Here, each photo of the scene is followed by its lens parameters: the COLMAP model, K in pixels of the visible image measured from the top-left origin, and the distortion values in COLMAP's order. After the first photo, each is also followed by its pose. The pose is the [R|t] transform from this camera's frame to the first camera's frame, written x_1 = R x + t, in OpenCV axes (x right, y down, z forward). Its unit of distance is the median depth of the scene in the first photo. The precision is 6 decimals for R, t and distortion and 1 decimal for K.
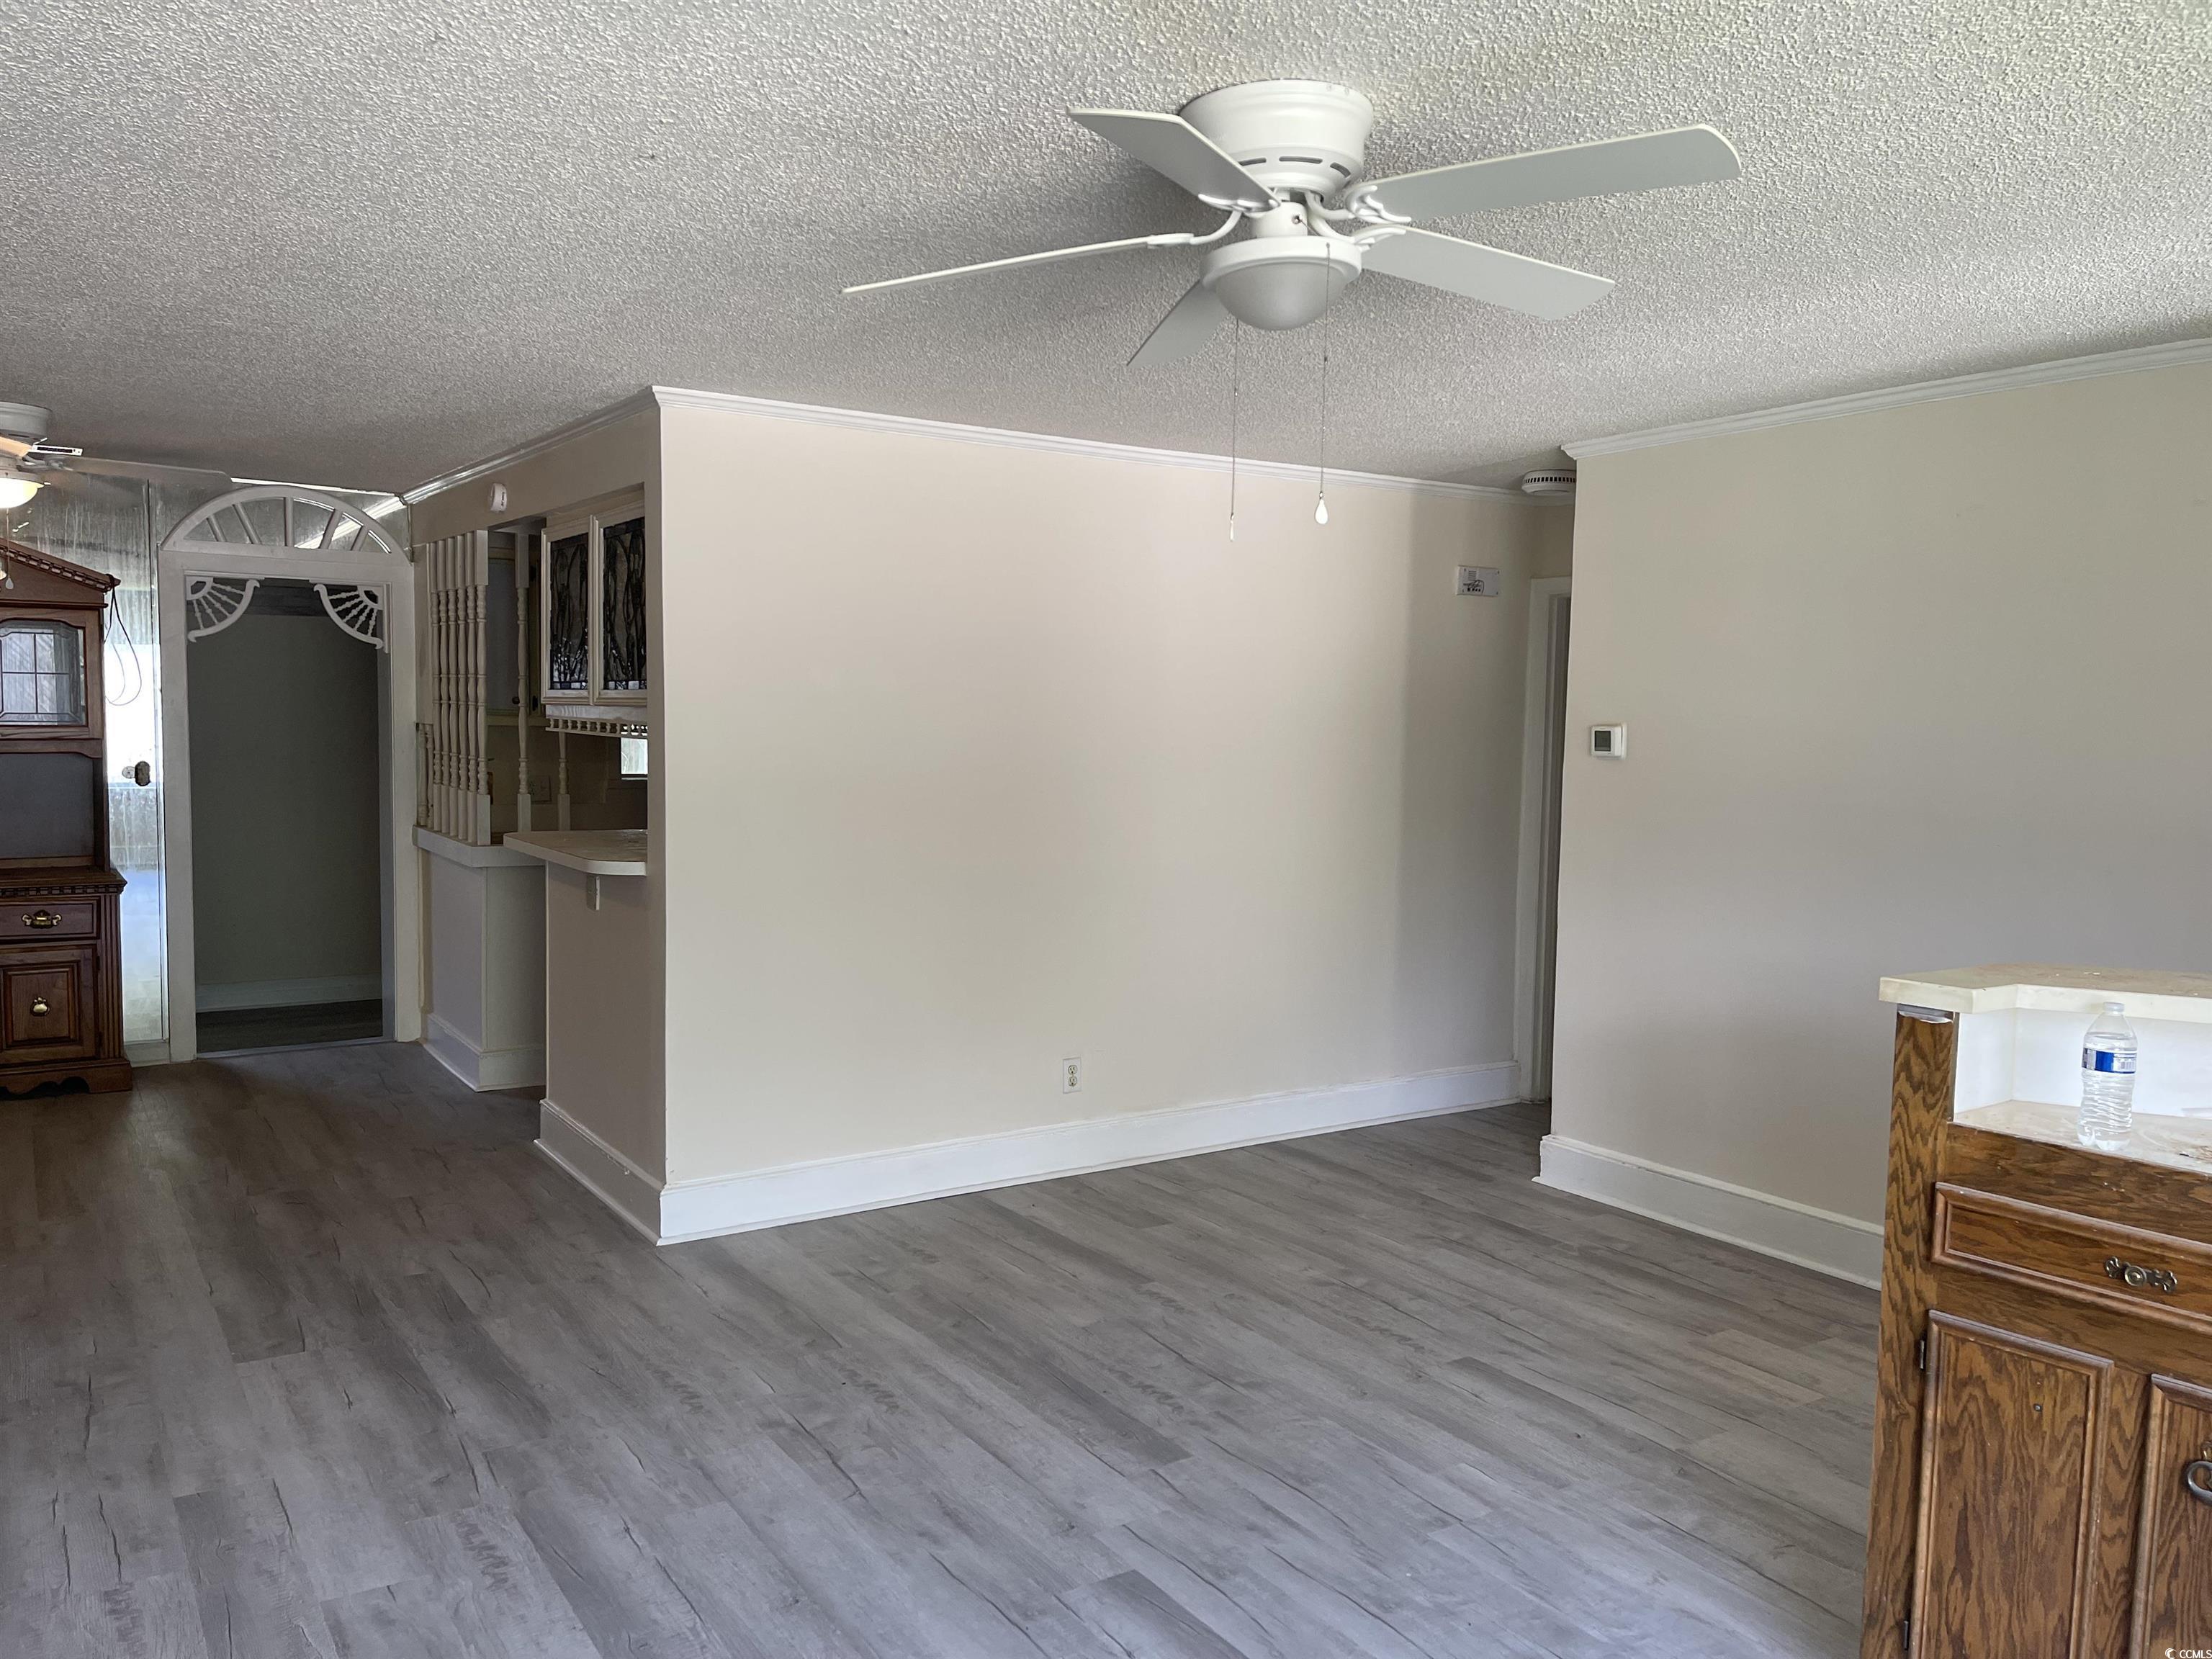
lens RADIAL K [[1637.8, 0, 1094.2], [0, 1637.8, 842.6], [0, 0, 1]] dist [0.064671, -0.075834]
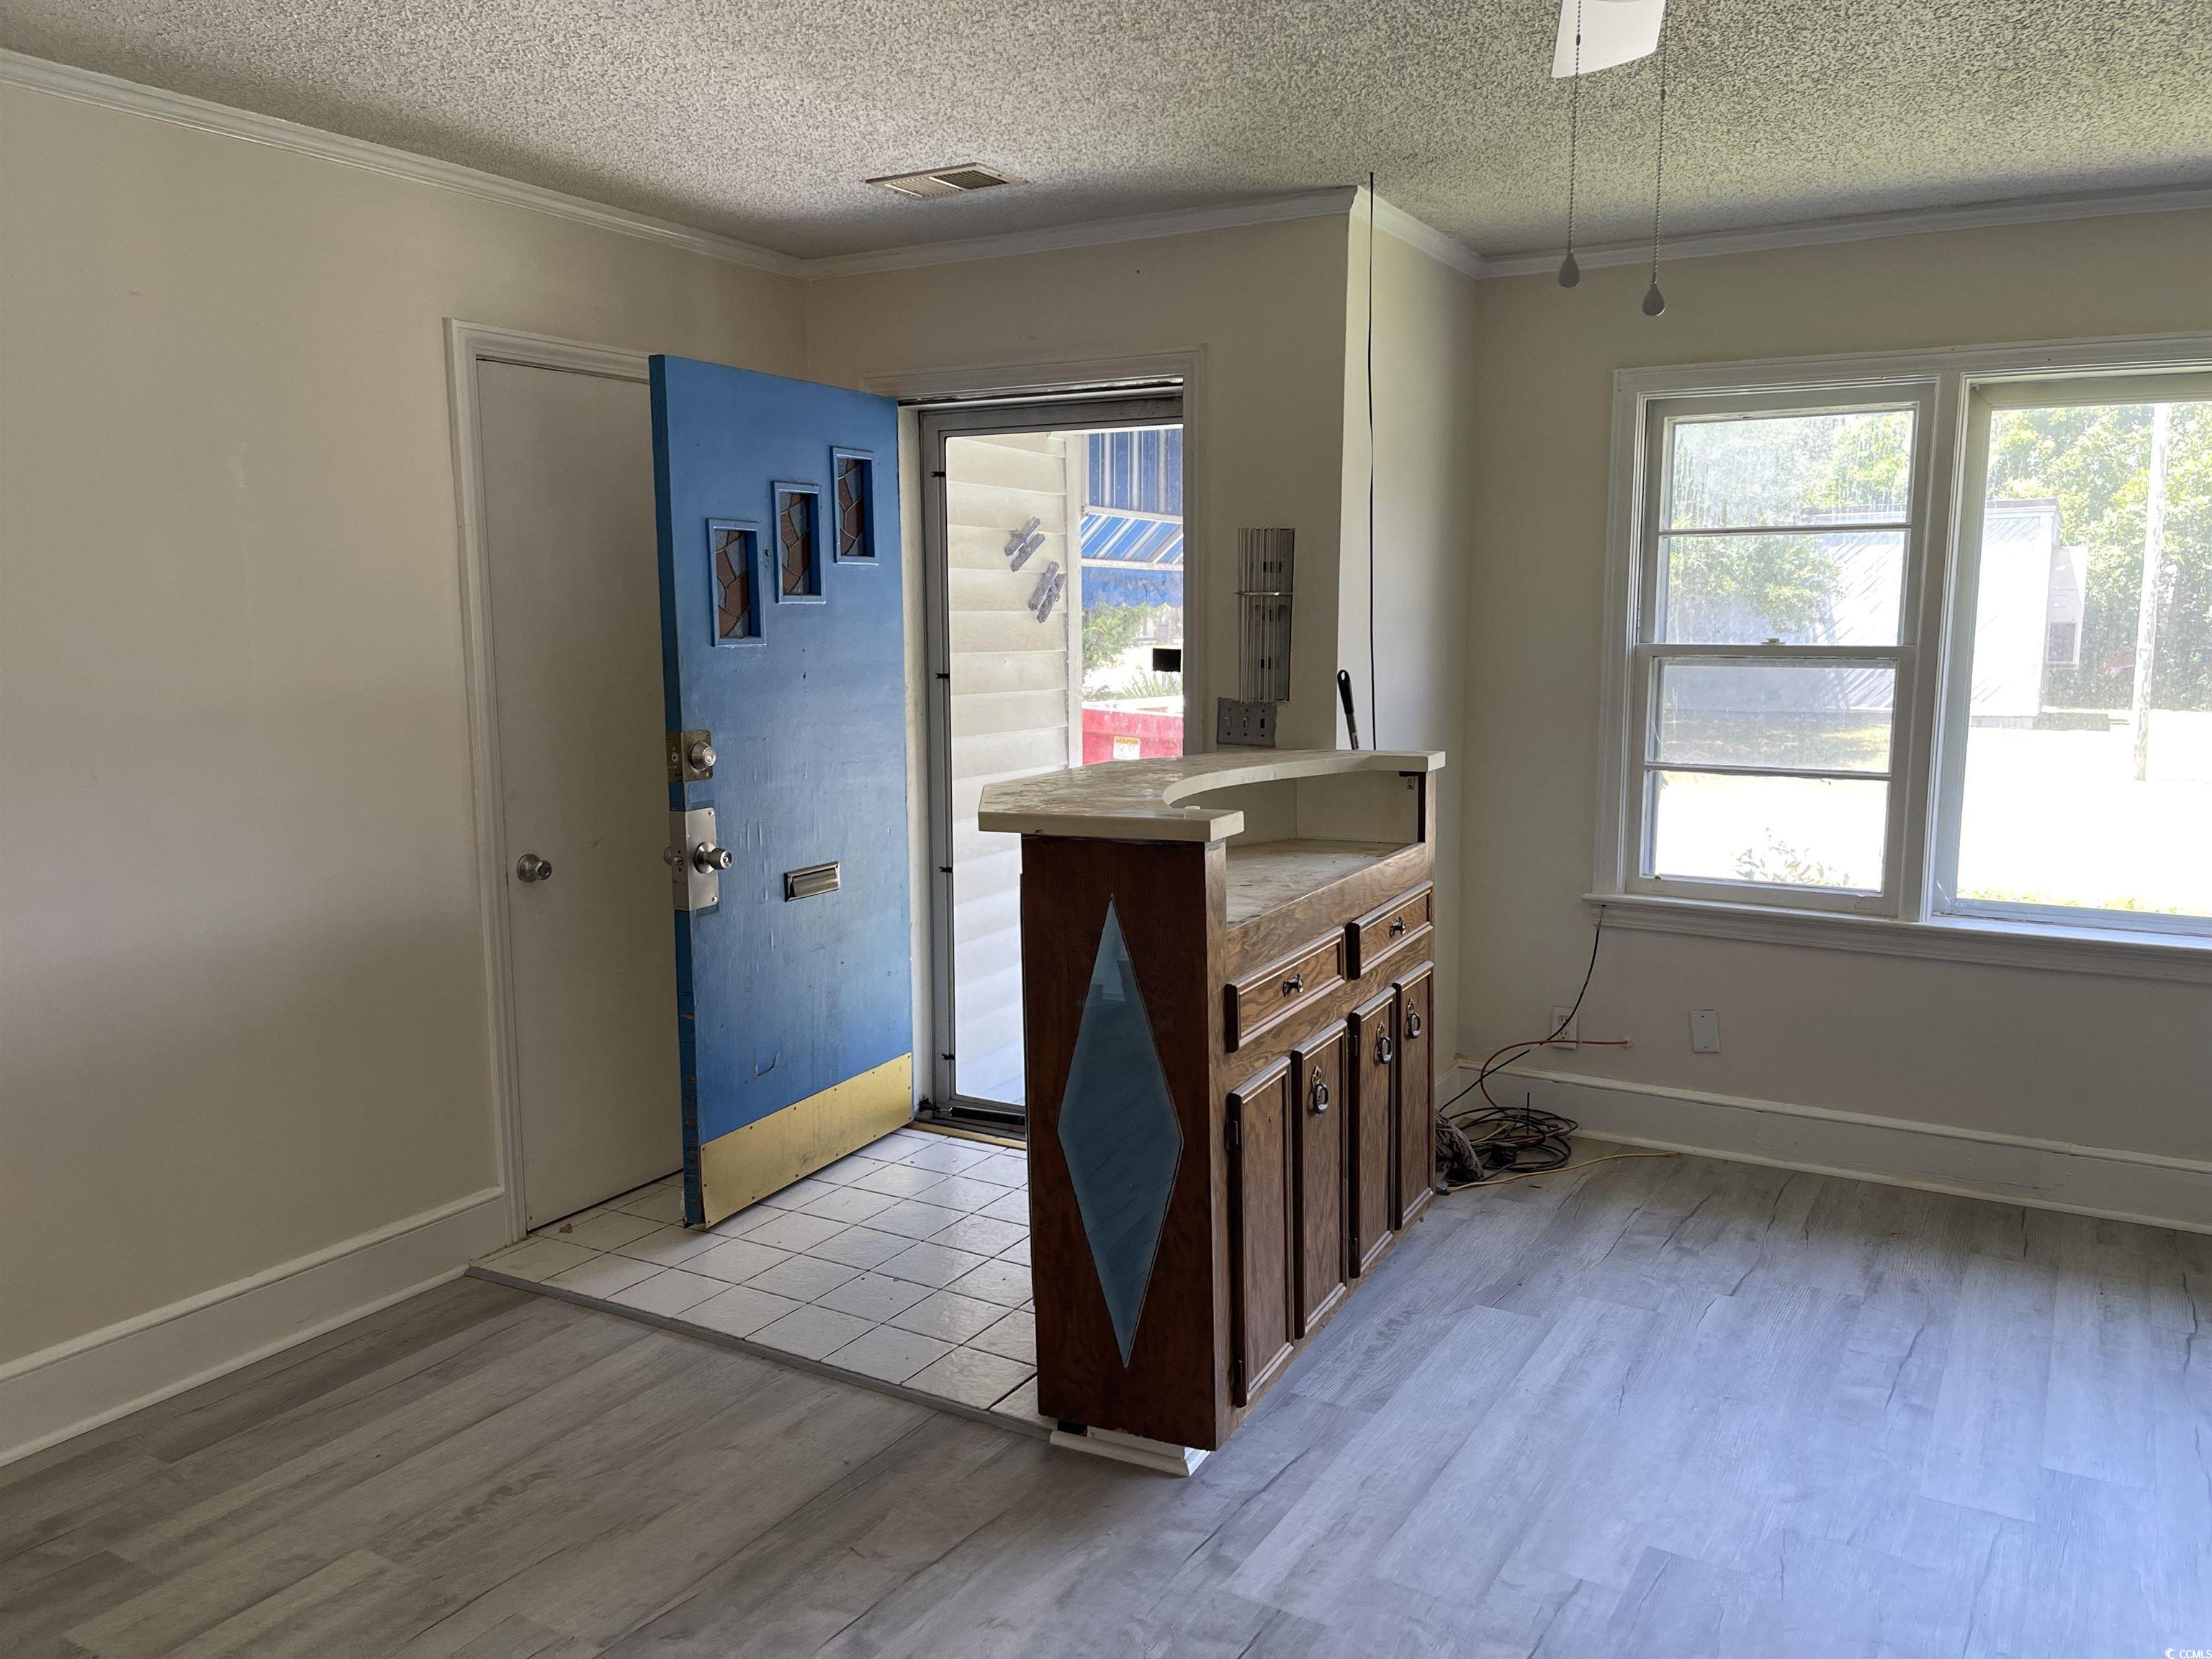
lens RADIAL K [[1637.8, 0, 1133.3], [0, 1637.8, 841.8], [0, 0, 1]] dist [0.064671, -0.075834]
pose [[-0.453604, -0.138454, 0.880383, -0.327213], [0.064597, 0.980152, 0.187427, -0.080400], [-0.888859, 0.141888, -0.435657, 1.117688]]
